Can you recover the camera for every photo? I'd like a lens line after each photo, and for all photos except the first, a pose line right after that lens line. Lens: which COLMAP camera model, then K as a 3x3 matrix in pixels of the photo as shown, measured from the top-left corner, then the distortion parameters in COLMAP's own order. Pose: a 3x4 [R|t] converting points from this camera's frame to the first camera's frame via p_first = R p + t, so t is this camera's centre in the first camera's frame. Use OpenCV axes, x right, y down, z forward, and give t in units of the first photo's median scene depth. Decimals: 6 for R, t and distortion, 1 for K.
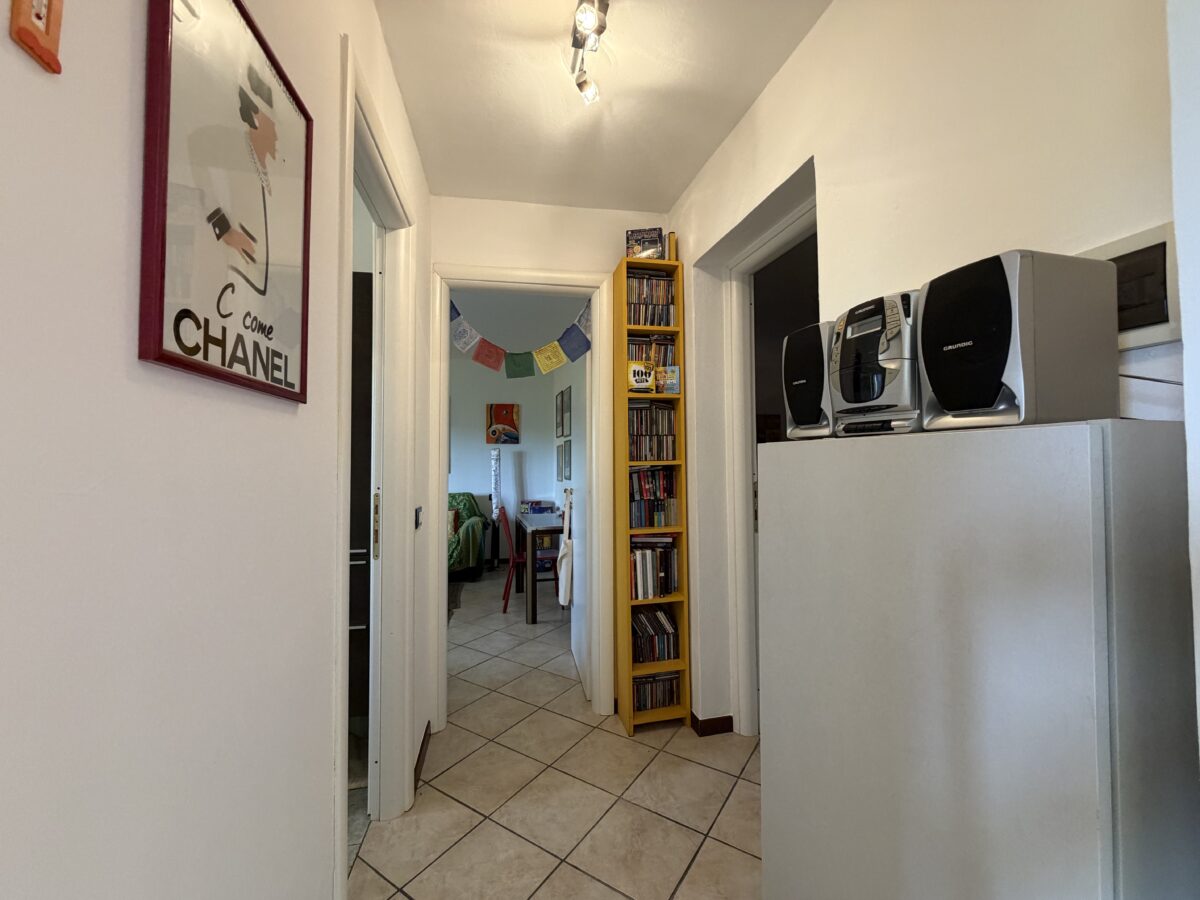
lens RADIAL K [[478.2, 0, 603.6], [0, 478.2, 448.8], [0, 0, 1]] dist [0.000495, -0.000051]
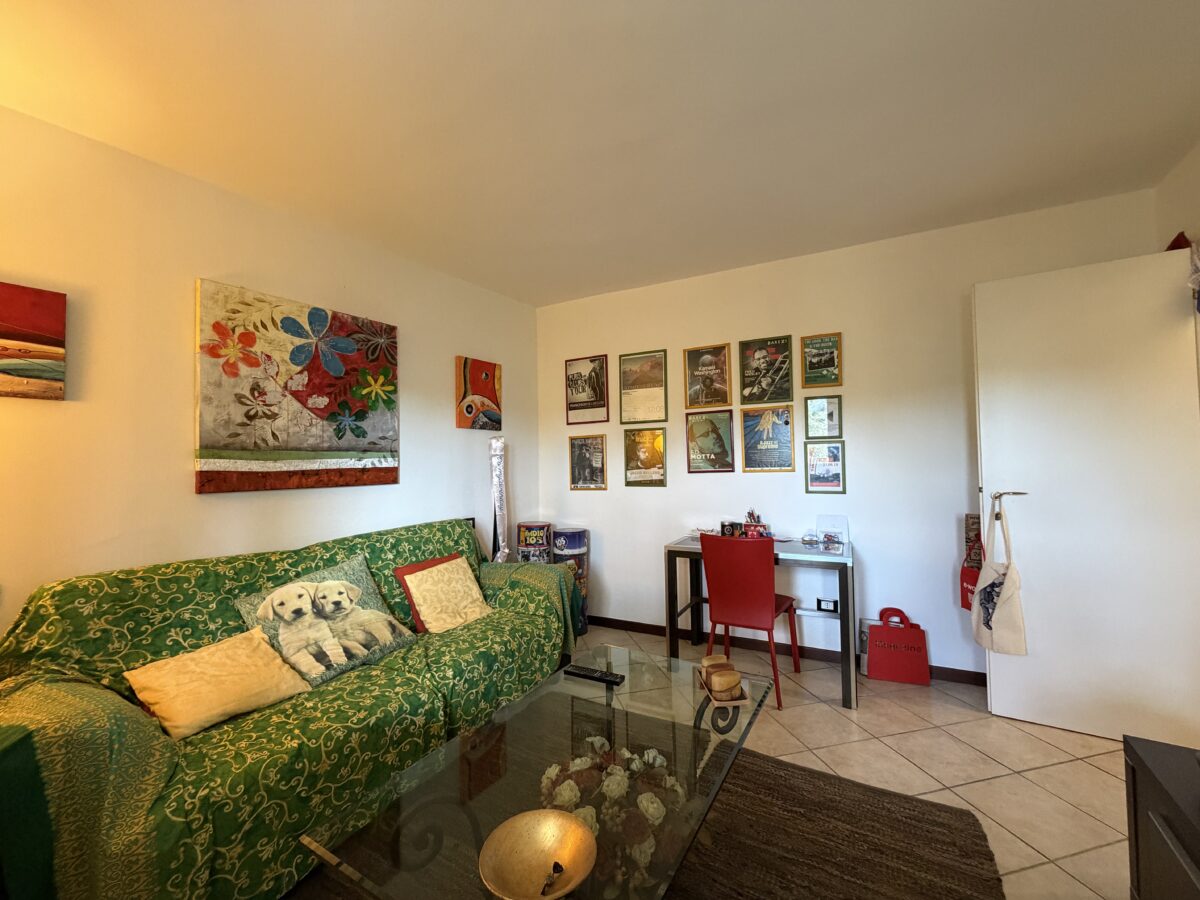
lens RADIAL K [[478.2, 0, 603.6], [0, 478.2, 448.8], [0, 0, 1]] dist [0.000495, -0.000051]
pose [[0.675703, 0.021878, 0.736849, -0.568312], [-0.014483, 0.999761, -0.016403, 0.021299], [-0.737032, 0.000412, 0.675858, 0.534062]]
